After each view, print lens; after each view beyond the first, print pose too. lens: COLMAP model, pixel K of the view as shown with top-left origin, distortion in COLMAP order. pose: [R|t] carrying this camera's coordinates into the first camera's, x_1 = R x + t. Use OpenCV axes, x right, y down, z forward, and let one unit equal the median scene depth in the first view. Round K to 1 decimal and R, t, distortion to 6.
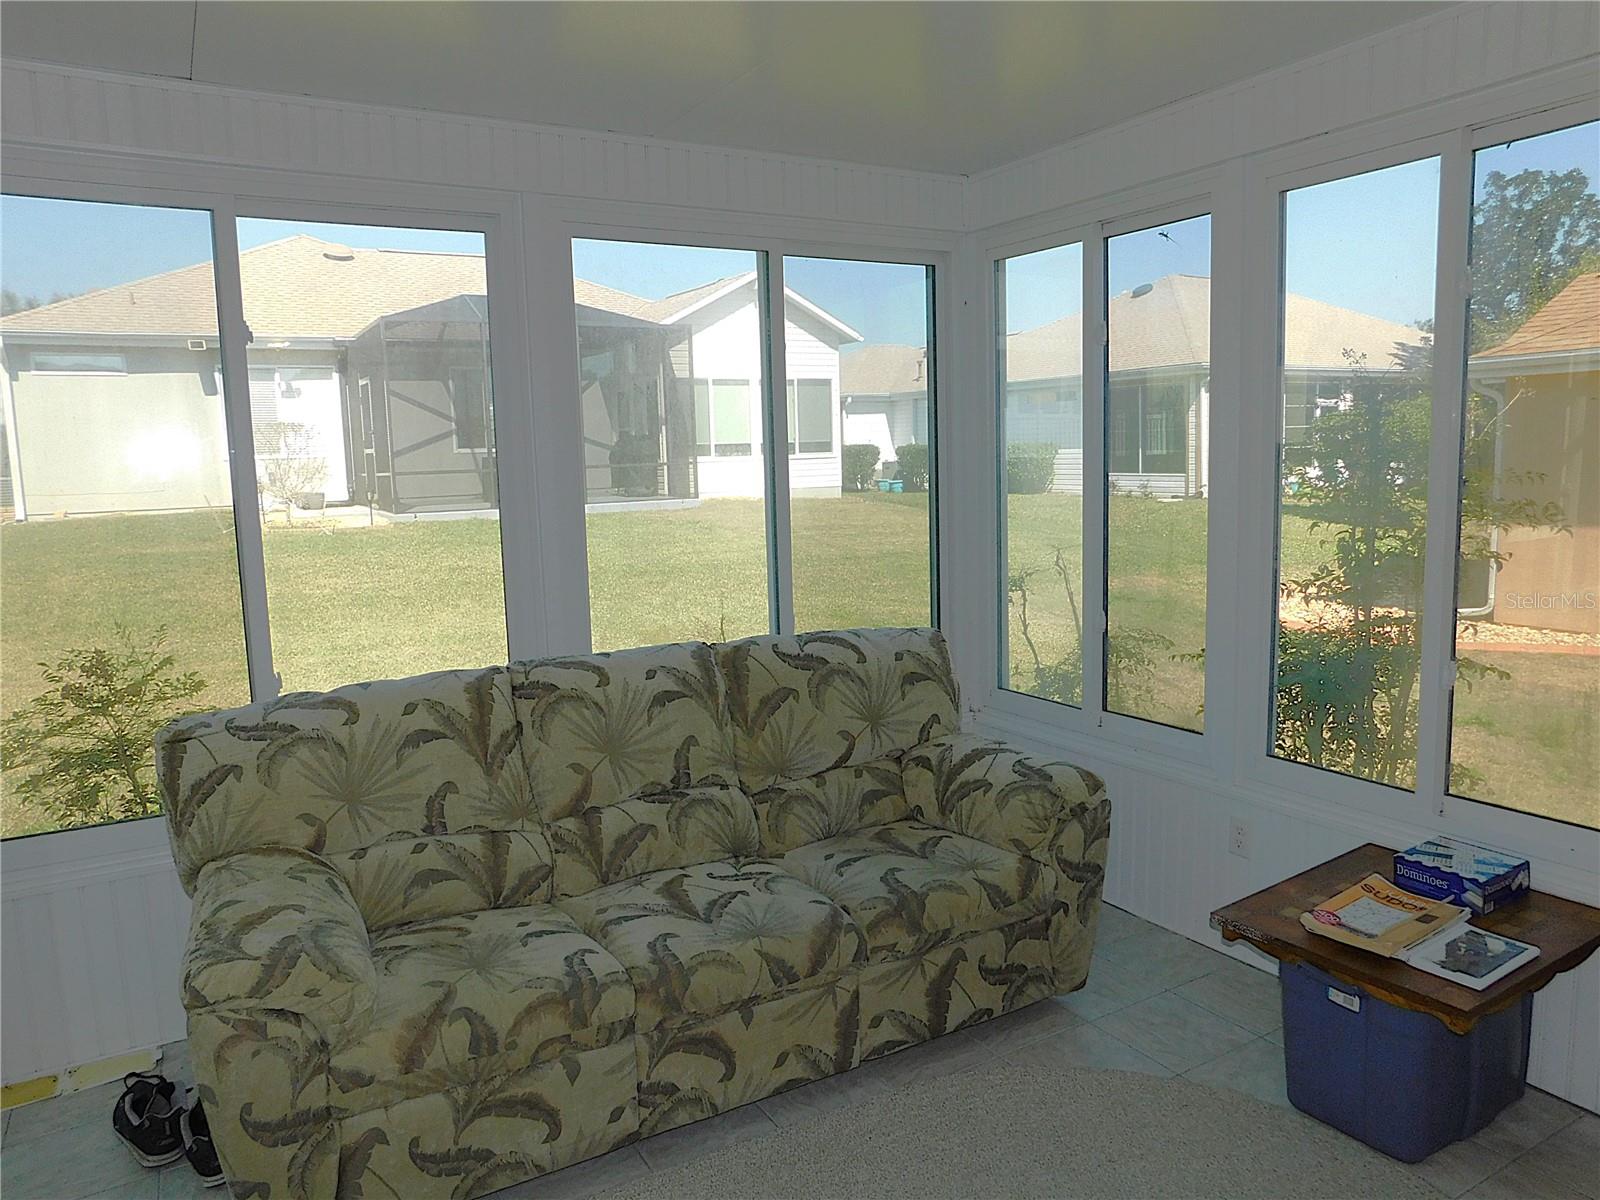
lens RADIAL K [[1092.9, 0, 792.4], [0, 1092.9, 601.4], [0, 0, 1]] dist [-0.067222, 0.056437]
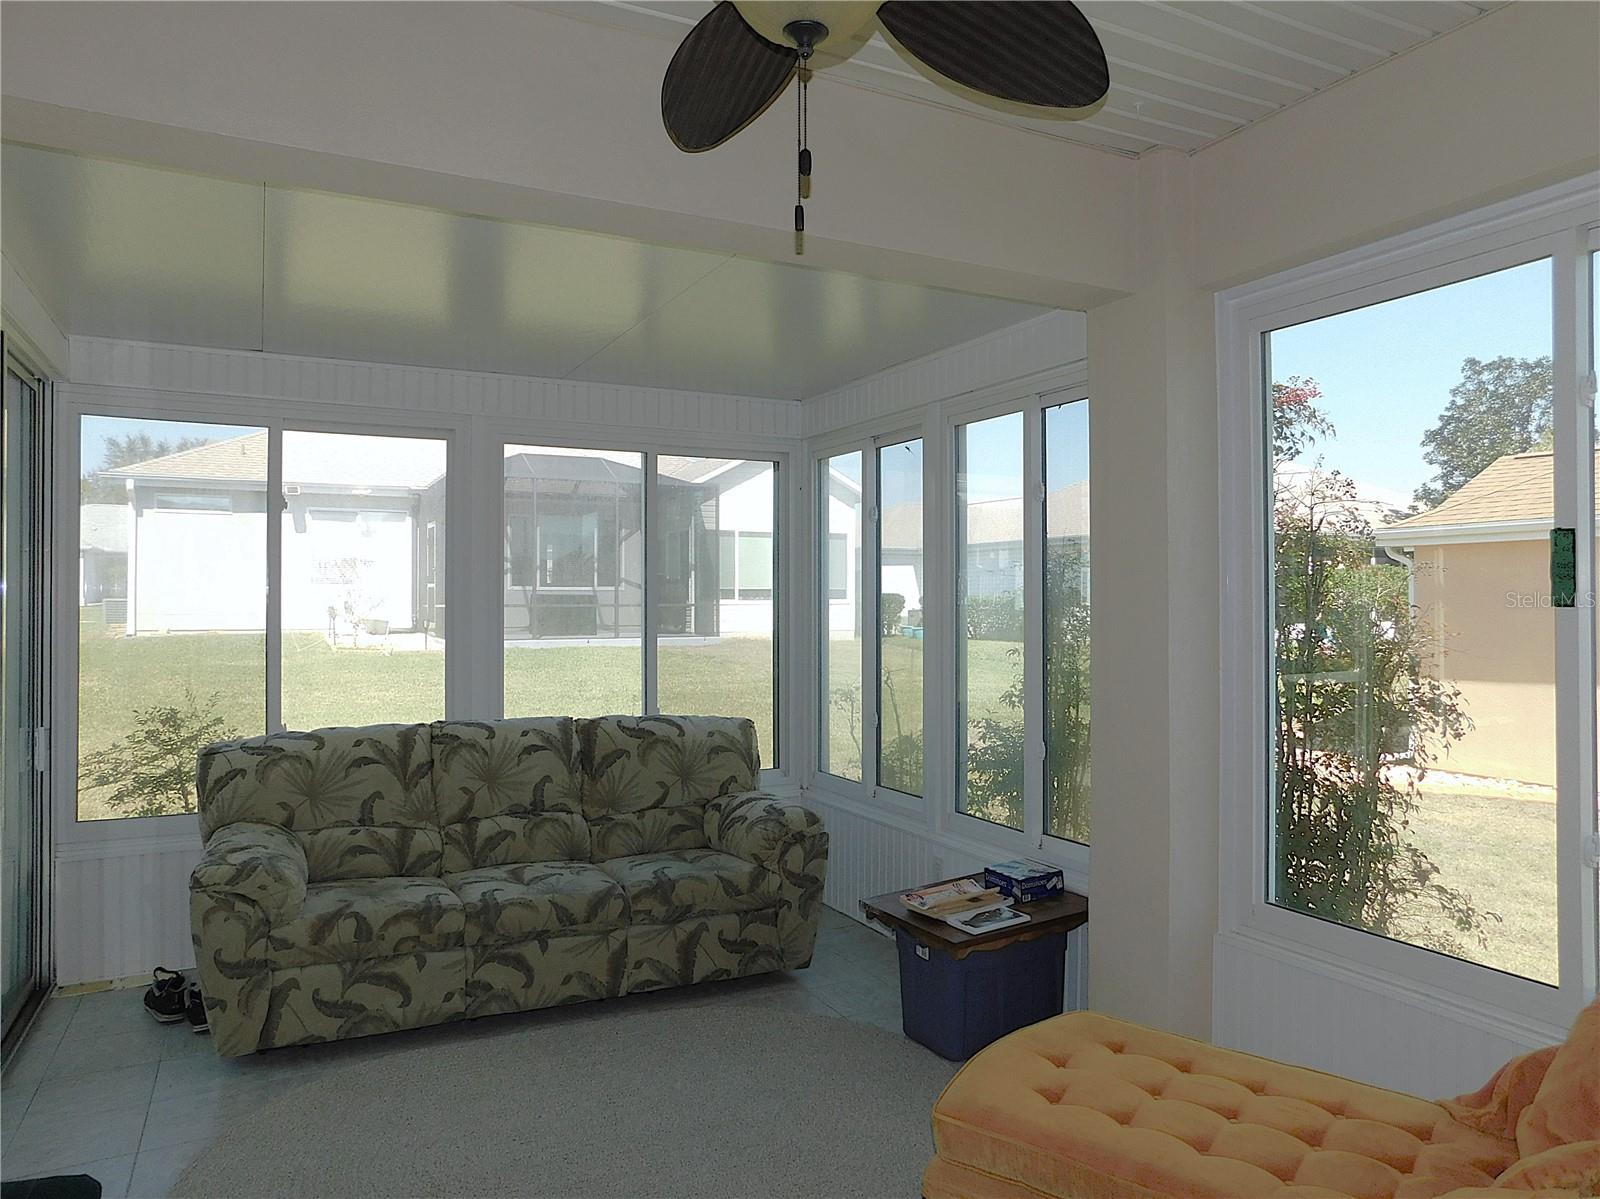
lens RADIAL K [[1092.9, 0, 810.6], [0, 1092.9, 601.6], [0, 0, 1]] dist [-0.067222, 0.056437]
pose [[0.997811, 0.028717, -0.059570, 0.356570], [-0.036445, 0.990447, -0.132993, 0.073760], [0.055181, 0.134873, 0.989325, -0.493691]]
